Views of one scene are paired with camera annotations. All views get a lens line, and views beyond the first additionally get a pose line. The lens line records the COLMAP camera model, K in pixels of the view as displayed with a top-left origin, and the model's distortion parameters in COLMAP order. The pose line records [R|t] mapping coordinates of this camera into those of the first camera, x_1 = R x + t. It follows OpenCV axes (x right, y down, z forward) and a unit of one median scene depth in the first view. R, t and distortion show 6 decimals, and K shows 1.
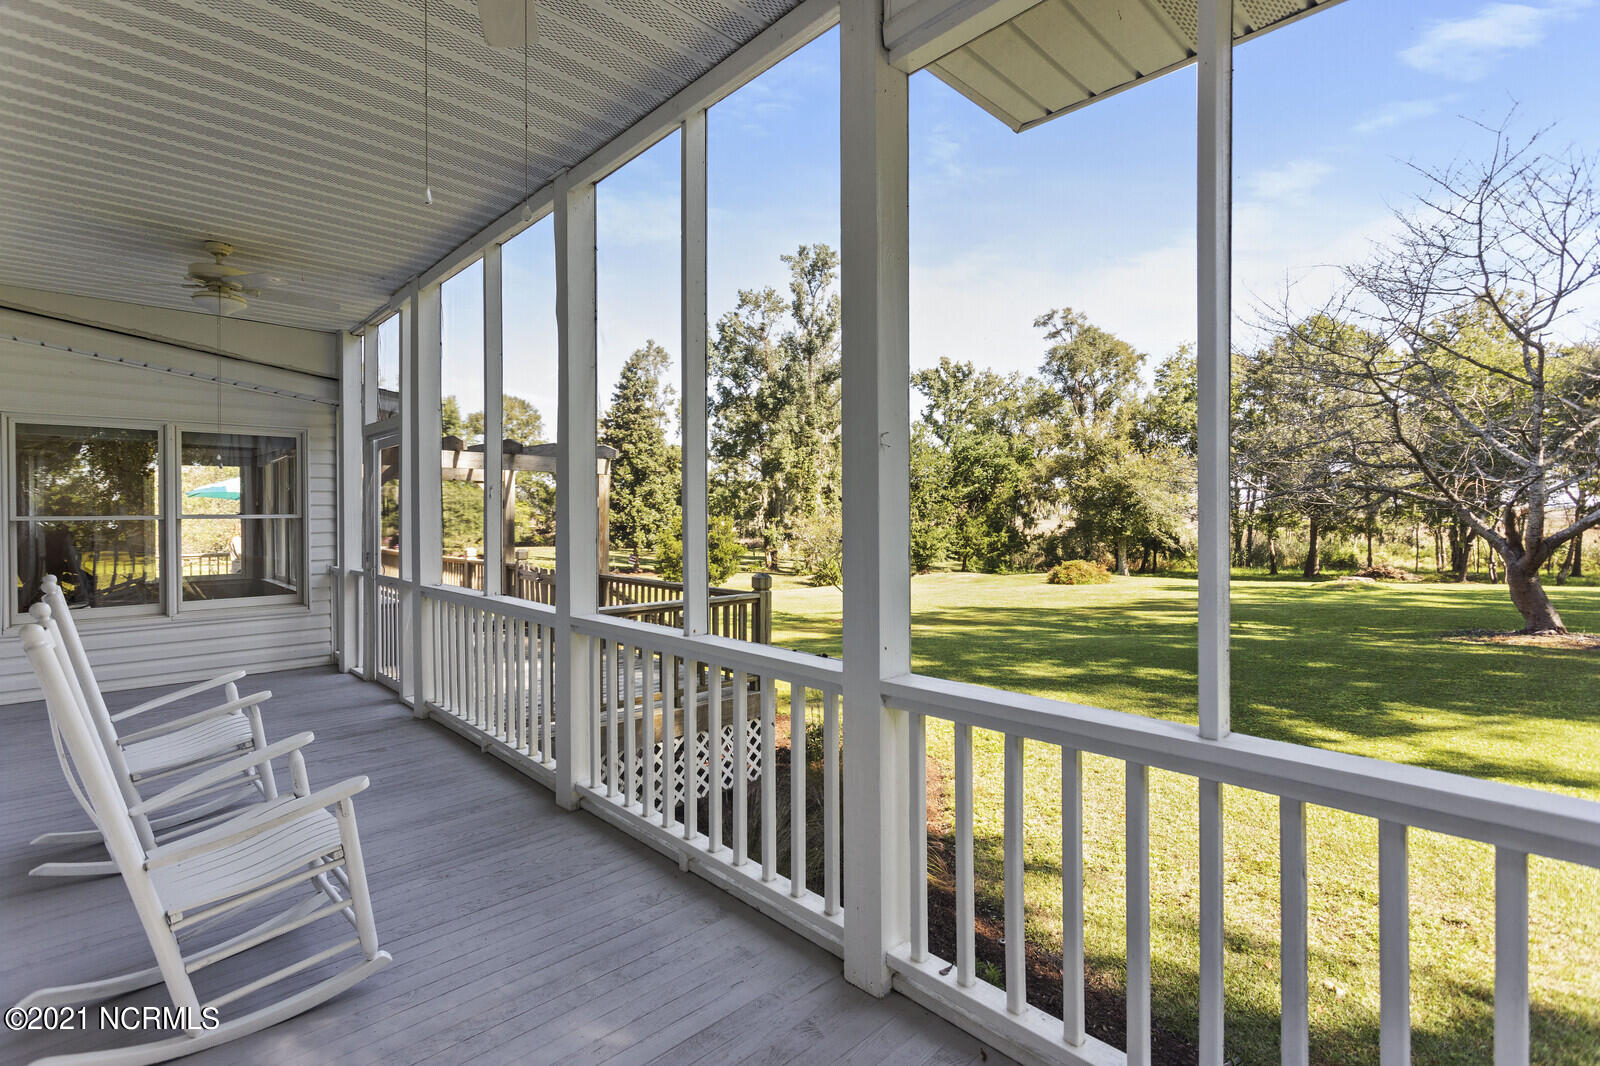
lens RADIAL K [[755.3, 0, 802.7], [0, 755.3, 525.3], [0, 0, 1]] dist [-0.004836, -0.000549]
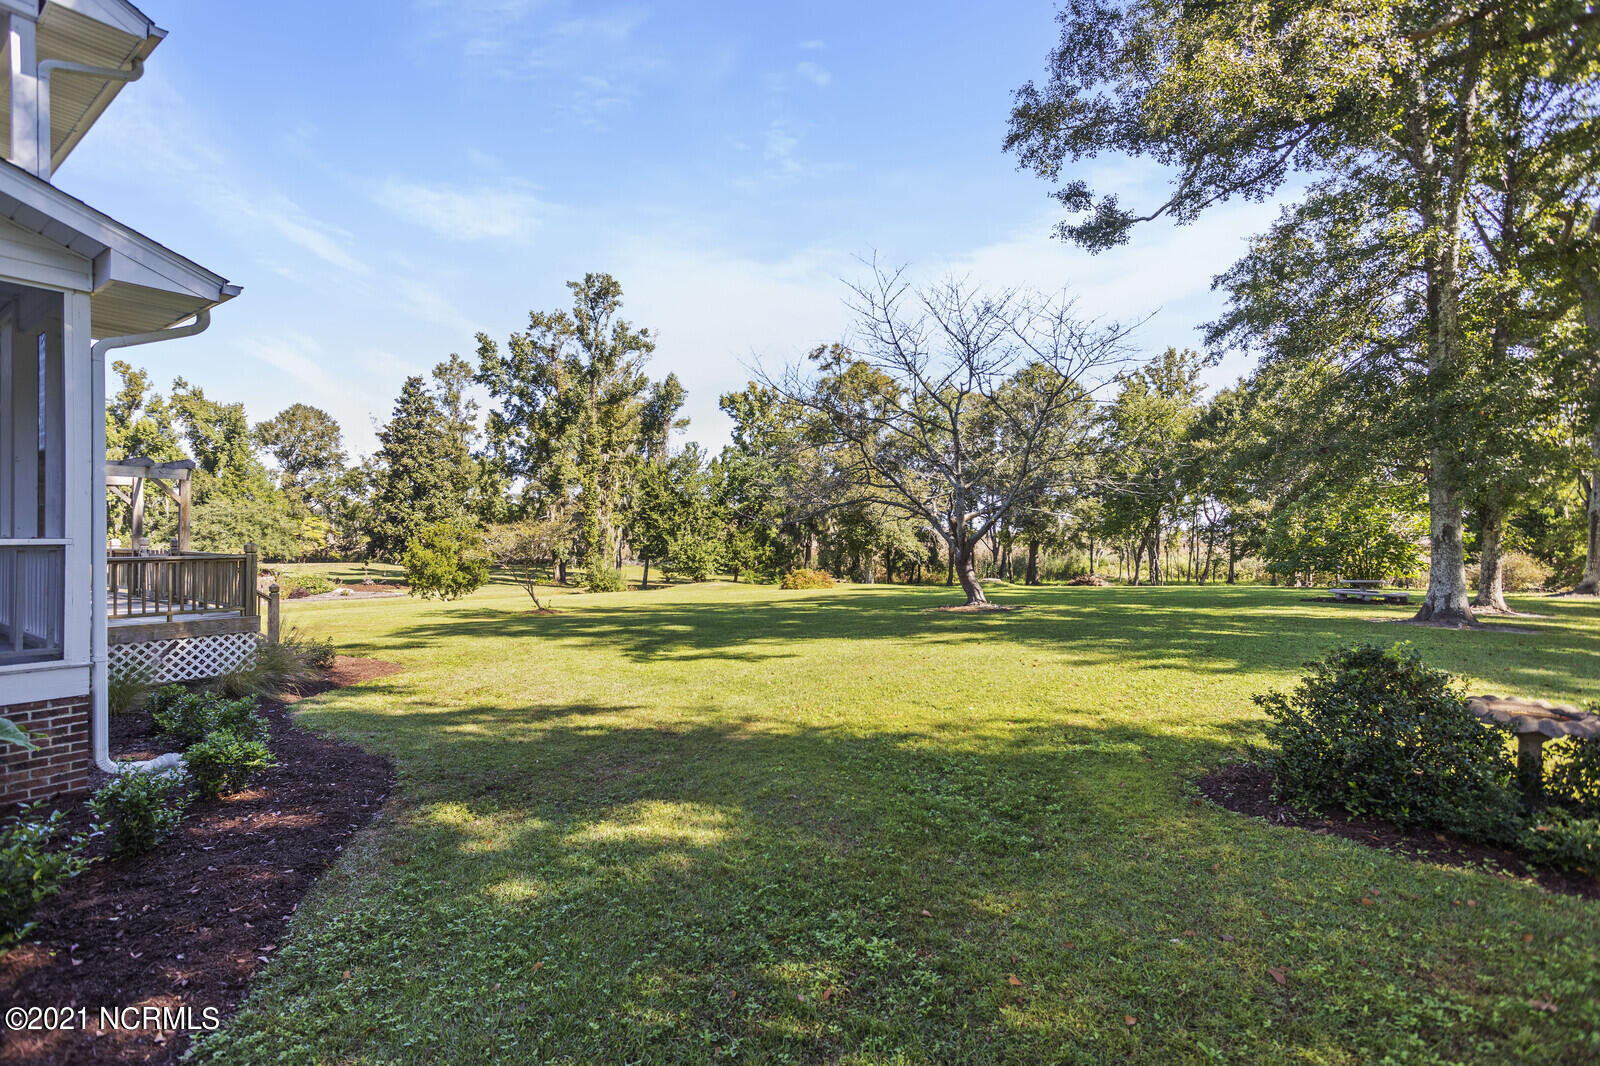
lens RADIAL K [[779.6, 0, 800.0], [0, 779.6, 533.0], [0, 0, 1]] dist [-0.023105, -0.000112]
pose [[0.985684, 0.006143, 0.168491, 0.109719], [-0.003130, 0.999830, -0.018143, 0.009432], [-0.168574, 0.017356, 0.985536, -0.108155]]
